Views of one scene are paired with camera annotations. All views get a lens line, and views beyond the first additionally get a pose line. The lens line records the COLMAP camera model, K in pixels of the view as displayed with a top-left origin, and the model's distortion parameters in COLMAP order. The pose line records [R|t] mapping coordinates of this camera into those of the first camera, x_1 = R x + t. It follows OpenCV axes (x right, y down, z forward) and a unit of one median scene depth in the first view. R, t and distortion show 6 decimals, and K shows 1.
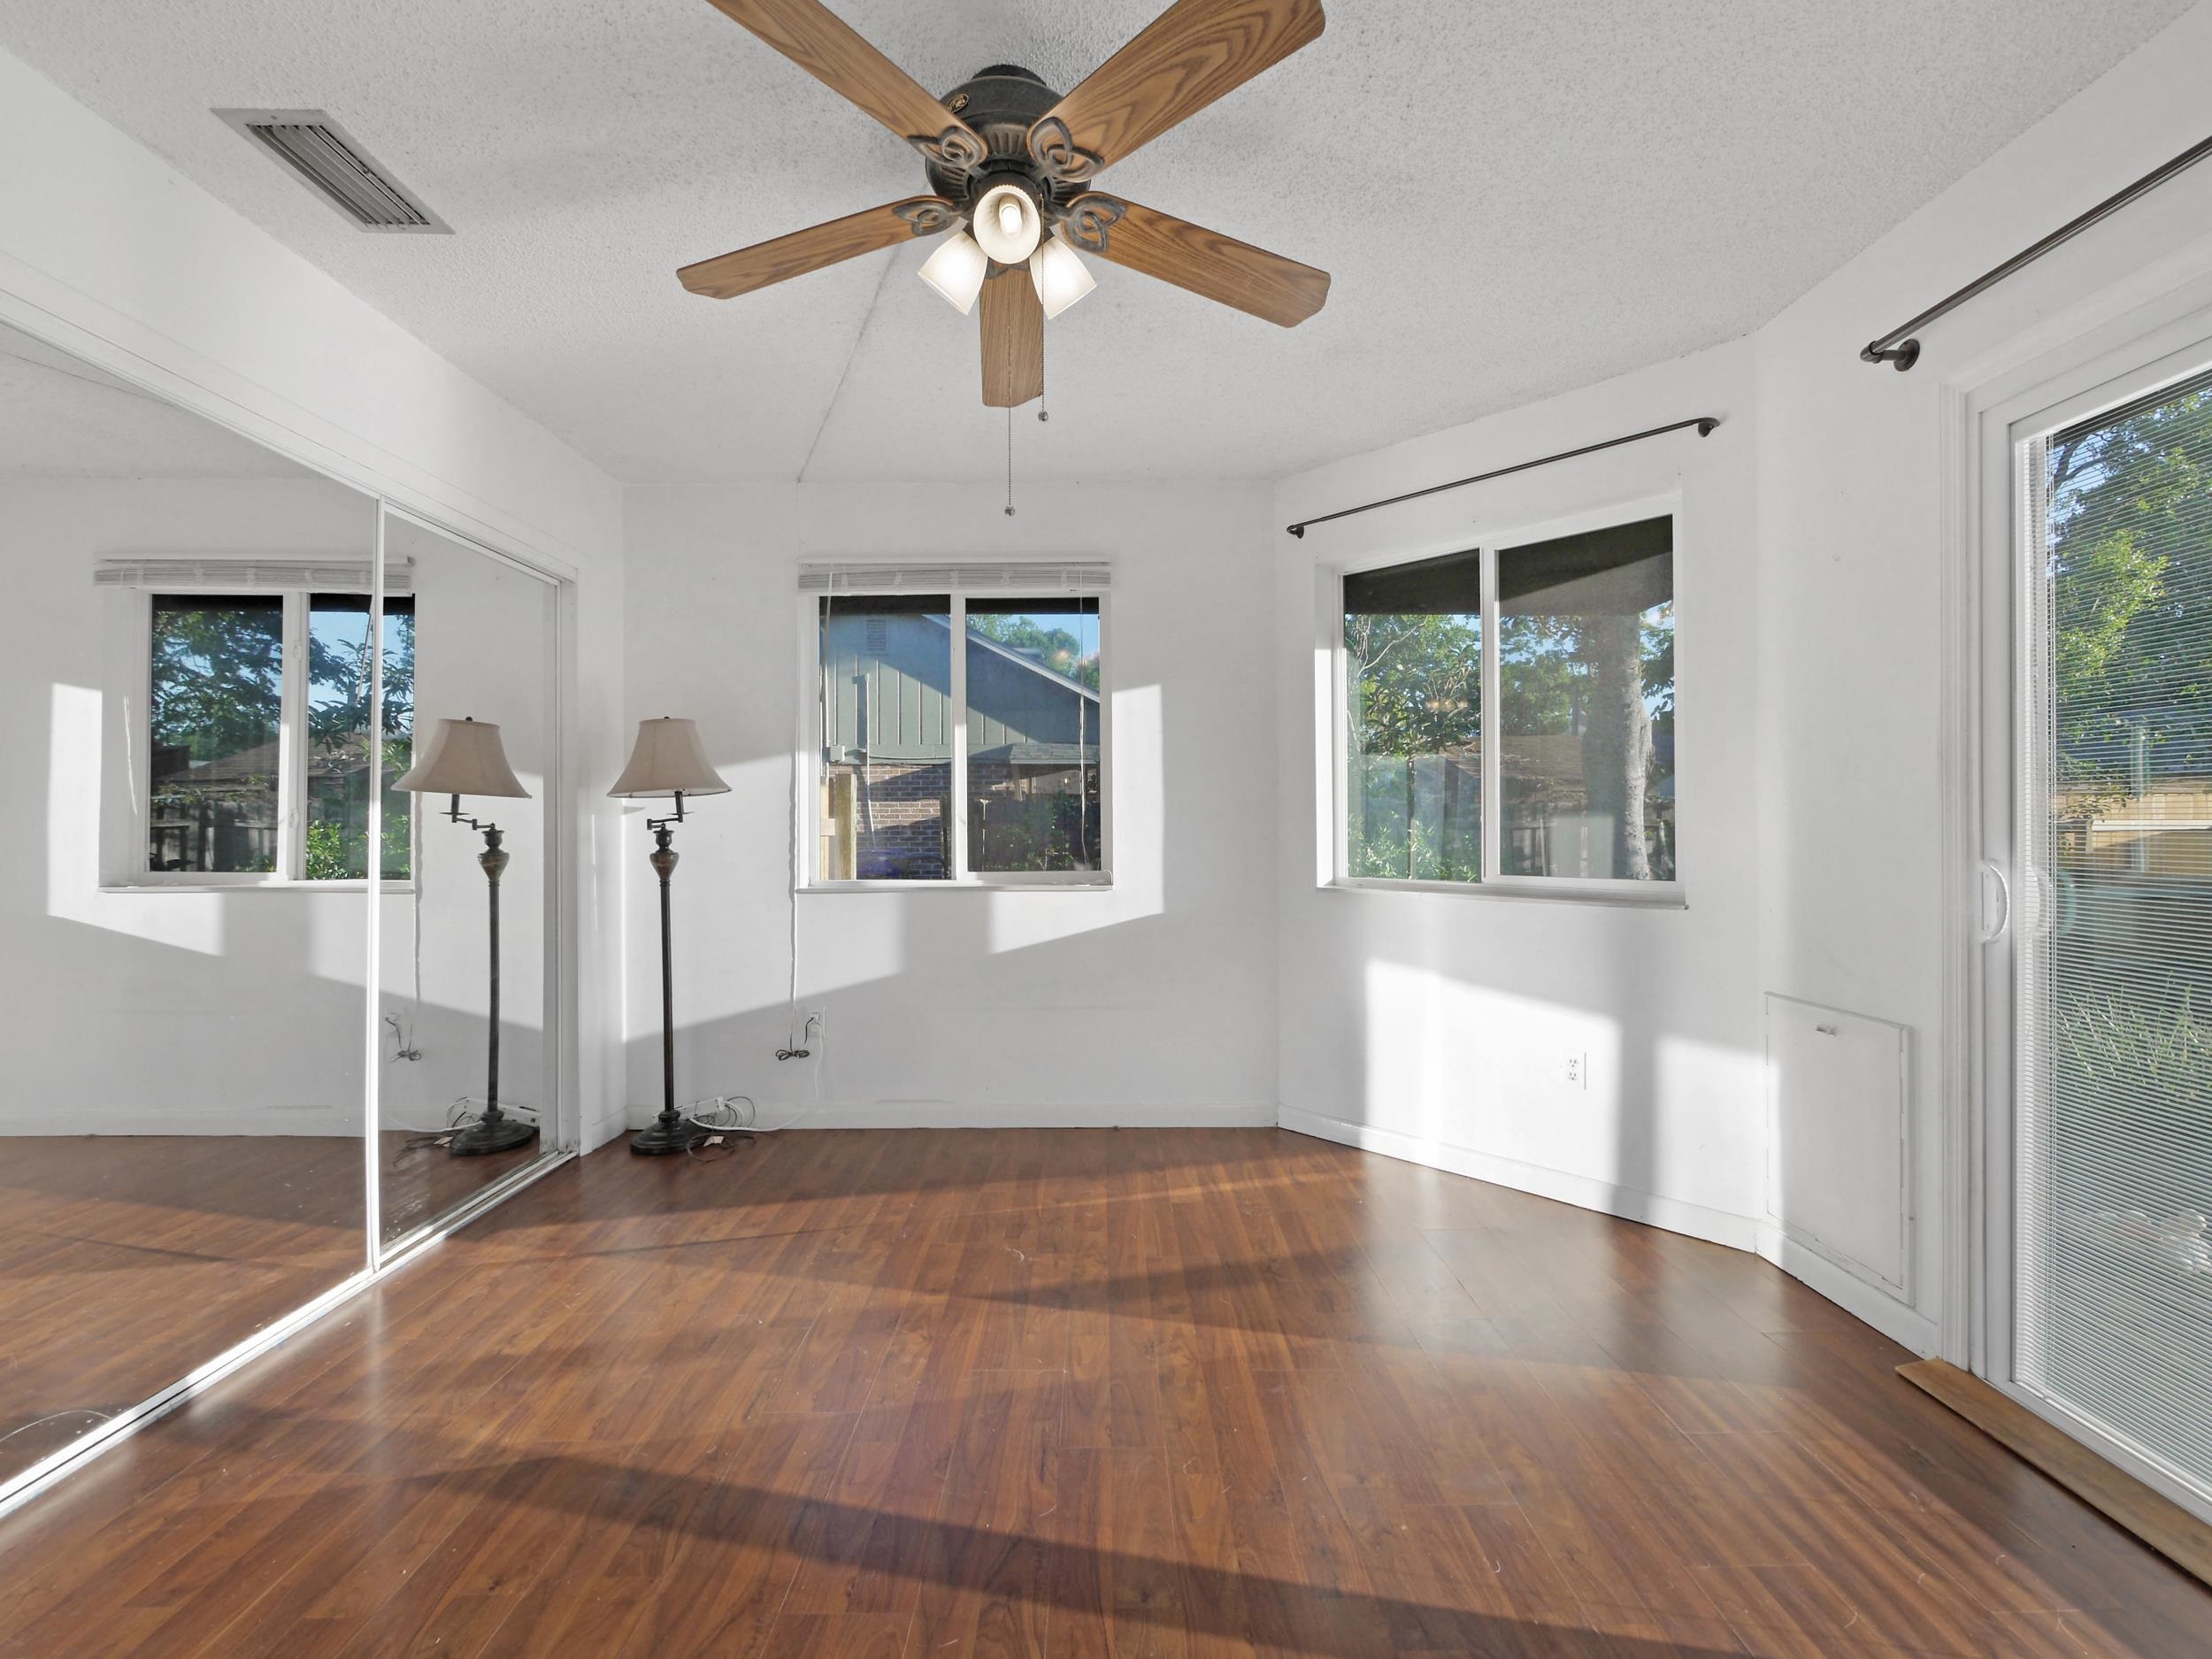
lens RADIAL K [[946.7, 0, 1112.5], [0, 946.7, 824.1], [0, 0, 1]] dist [-0.003843, -0.000125]
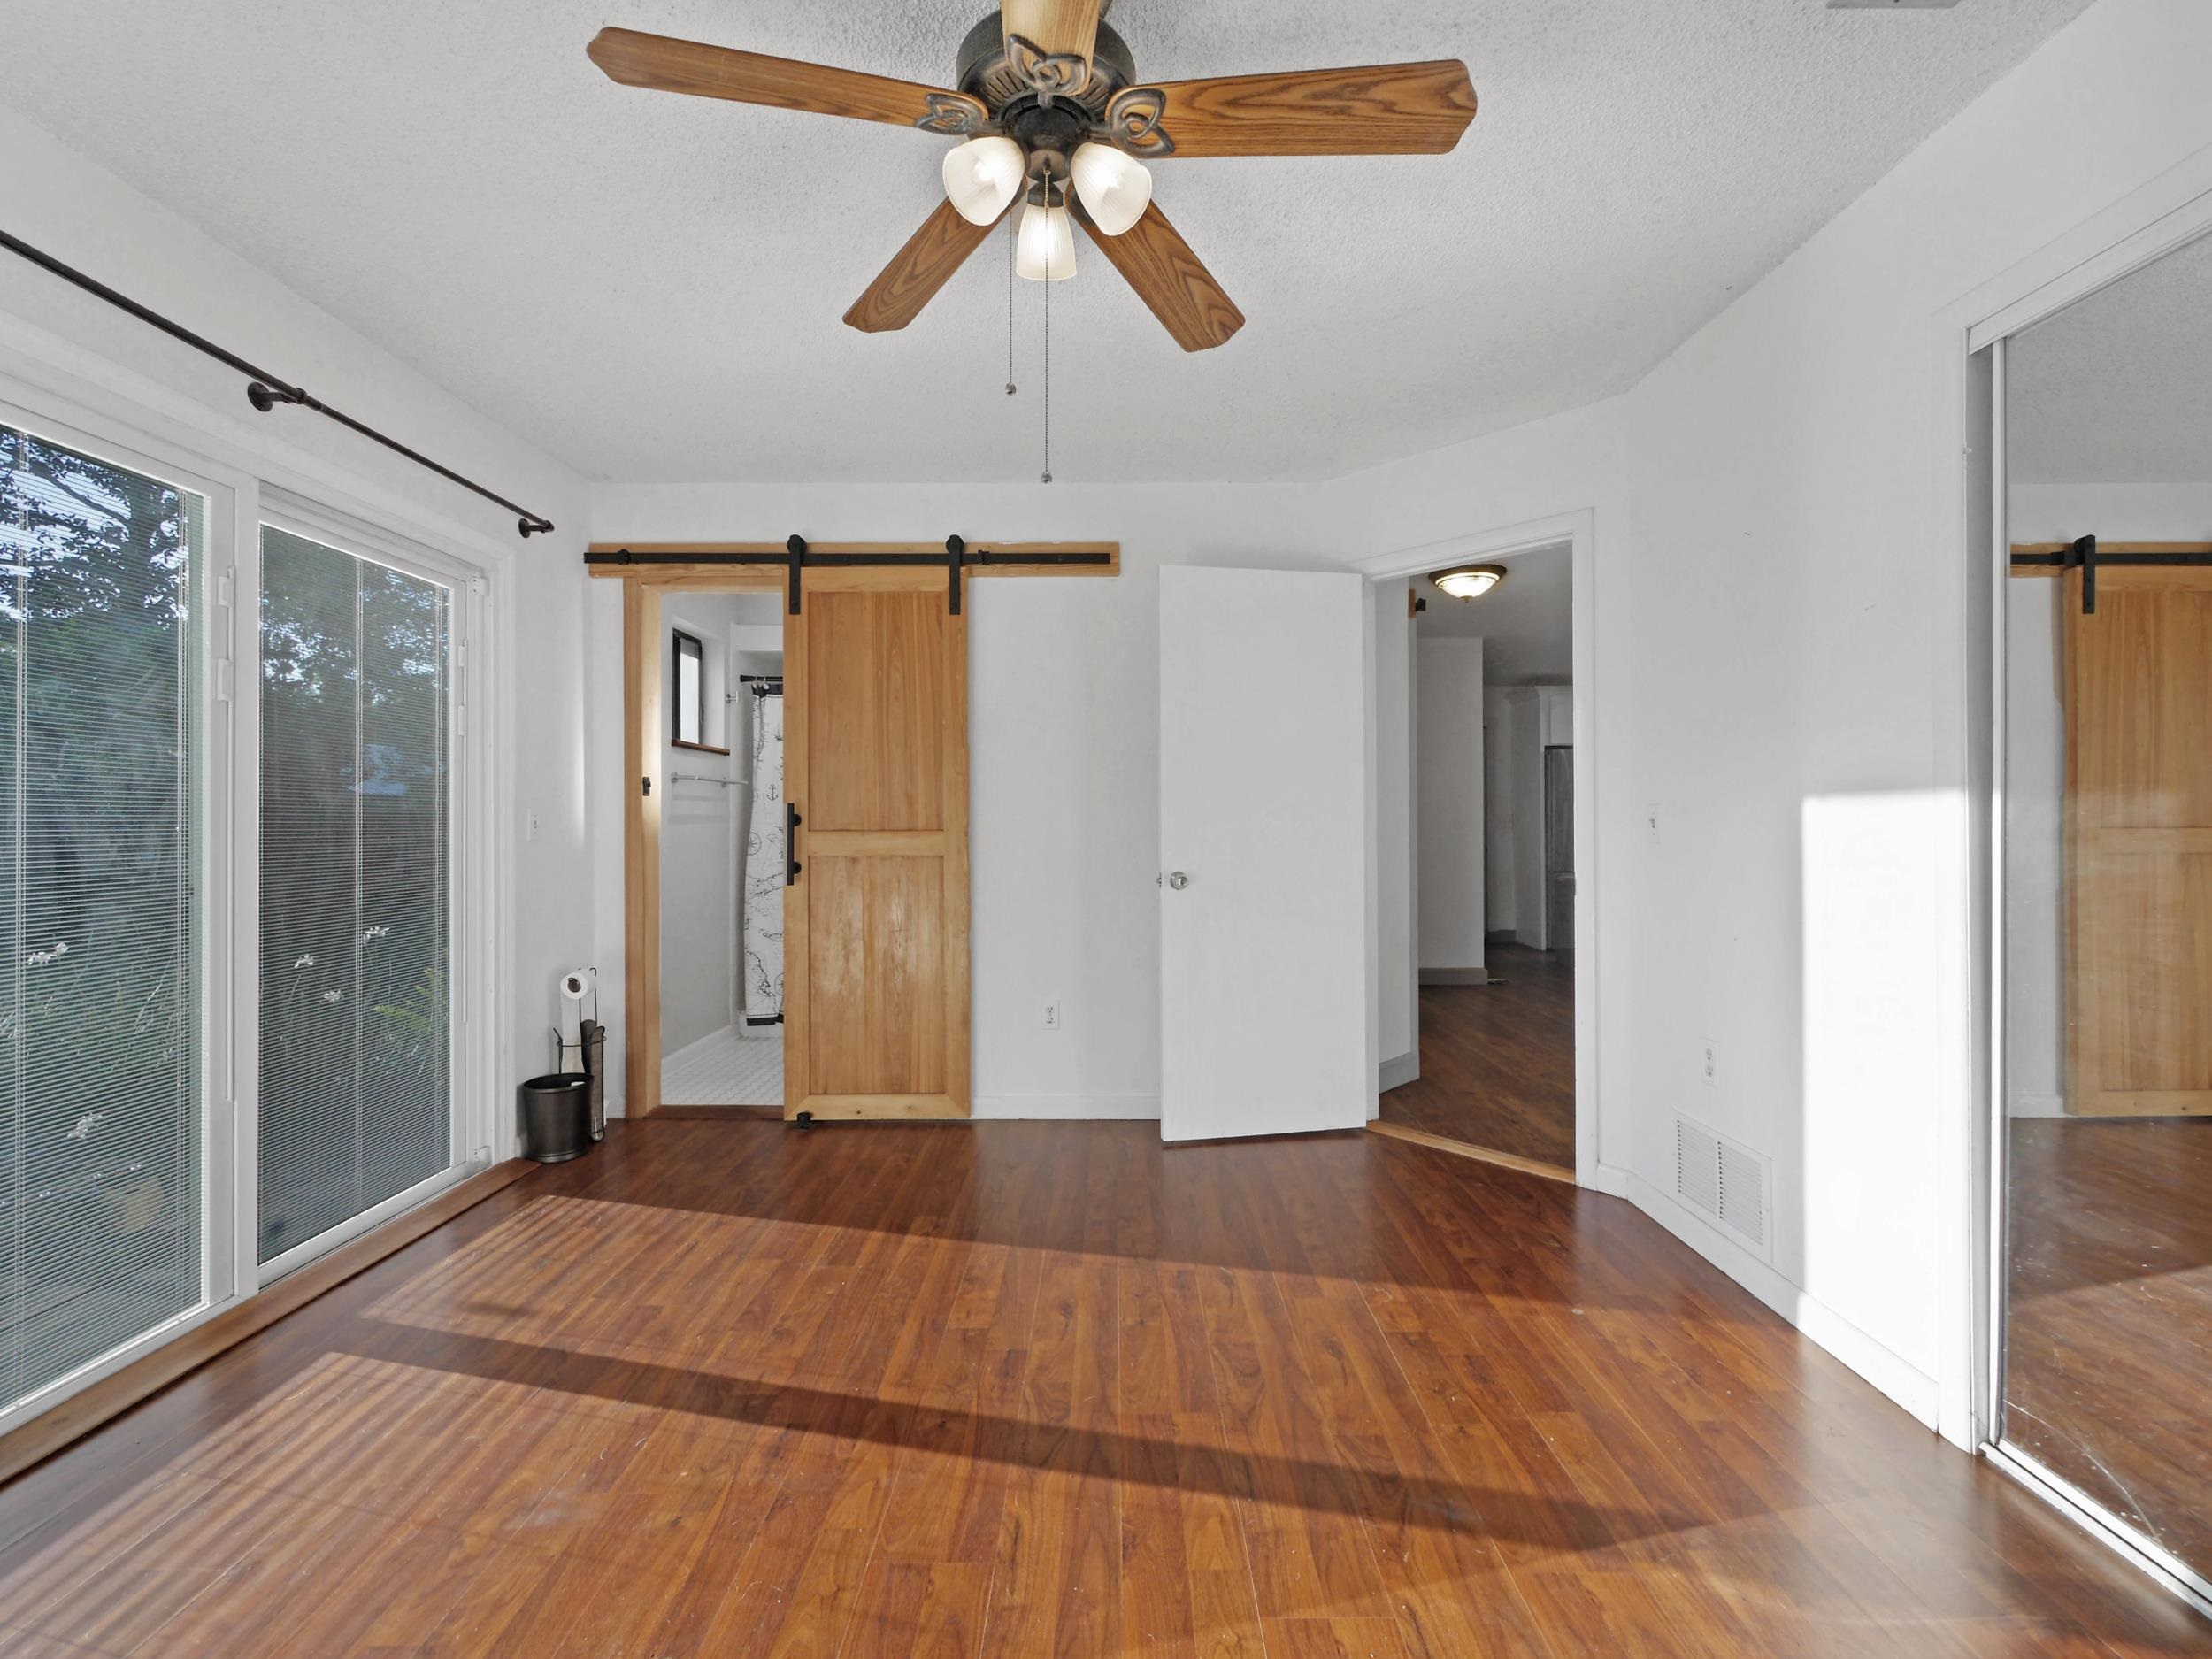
lens RADIAL K [[942.2, 0, 1112.8], [0, 942.2, 815.1], [0, 0, 1]] dist [-0.005908, 0.000274]
pose [[-0.999906, 0.005426, 0.012567, -0.115412], [0.005332, 0.999958, -0.007474, 0.003368], [-0.012607, -0.007406, -0.999893, 1.208251]]
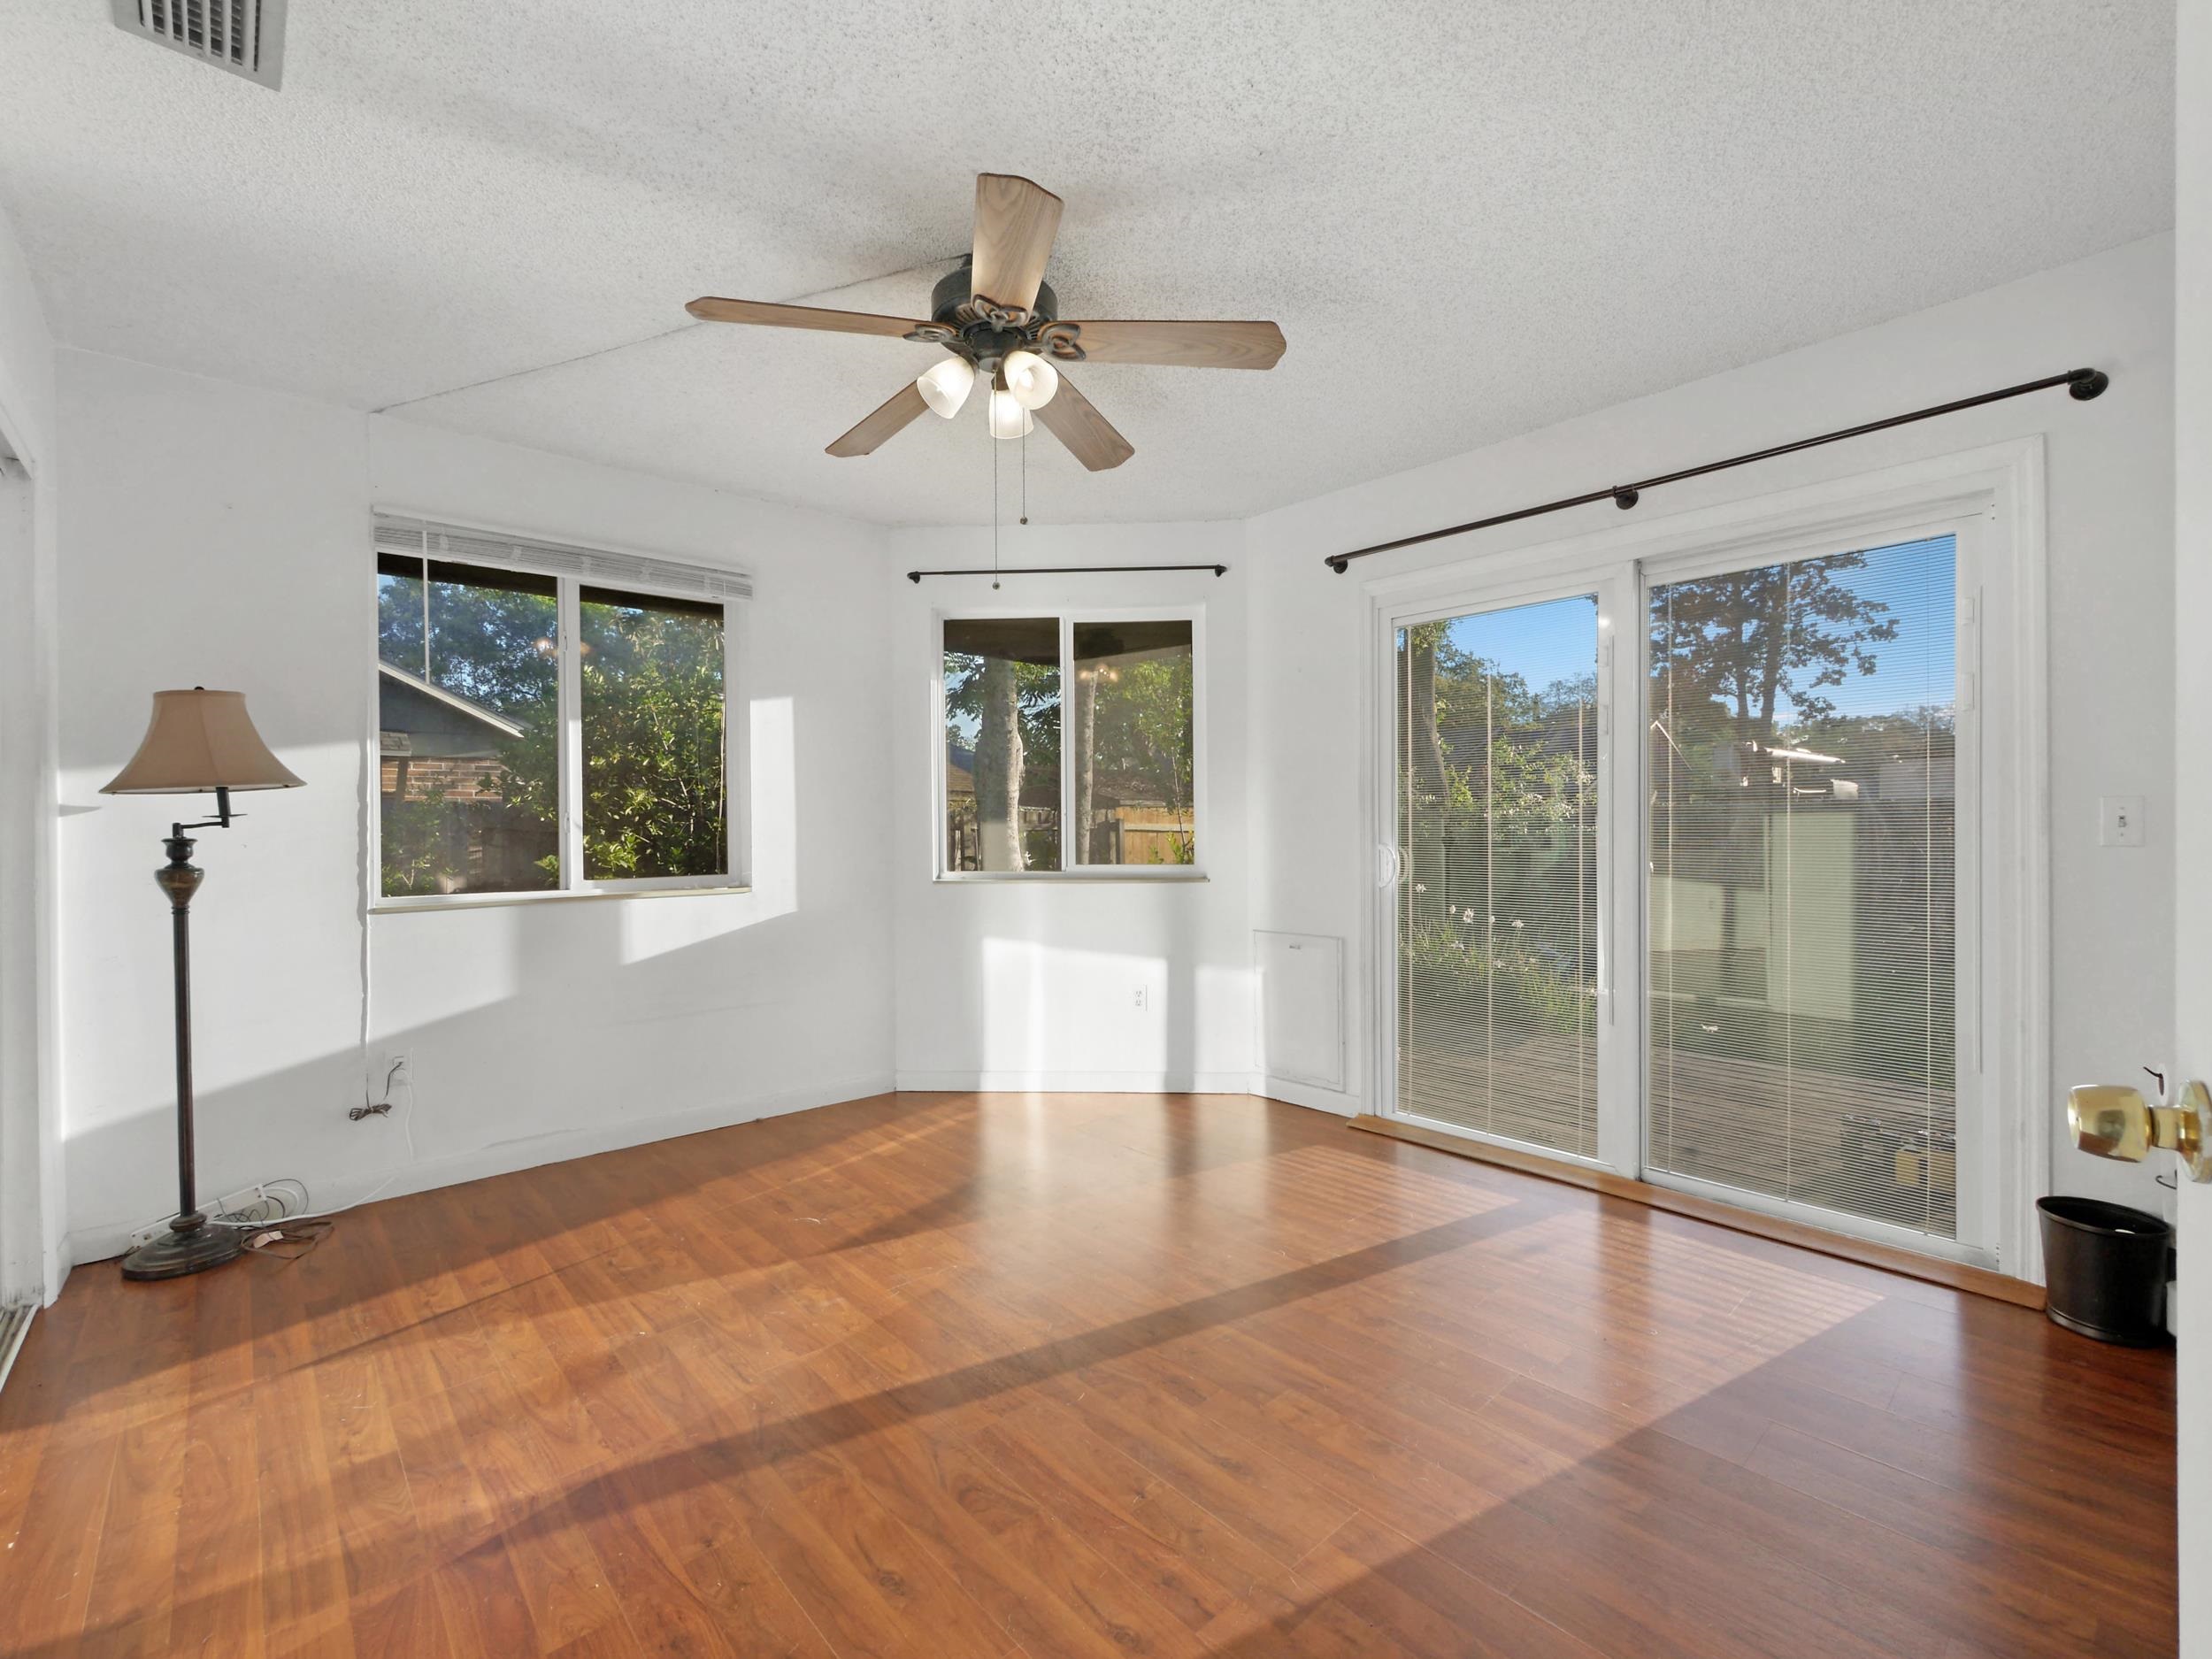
lens RADIAL K [[960.2, 0, 1106.0], [0, 960.2, 829.5], [0, 0, 1]] dist [-0.000577, -0.000169]
pose [[0.748094, -0.004672, 0.663576, -0.555670], [0.004751, 0.999987, 0.001685, 0.002084], [-0.663576, 0.001892, 0.748107, -0.057758]]
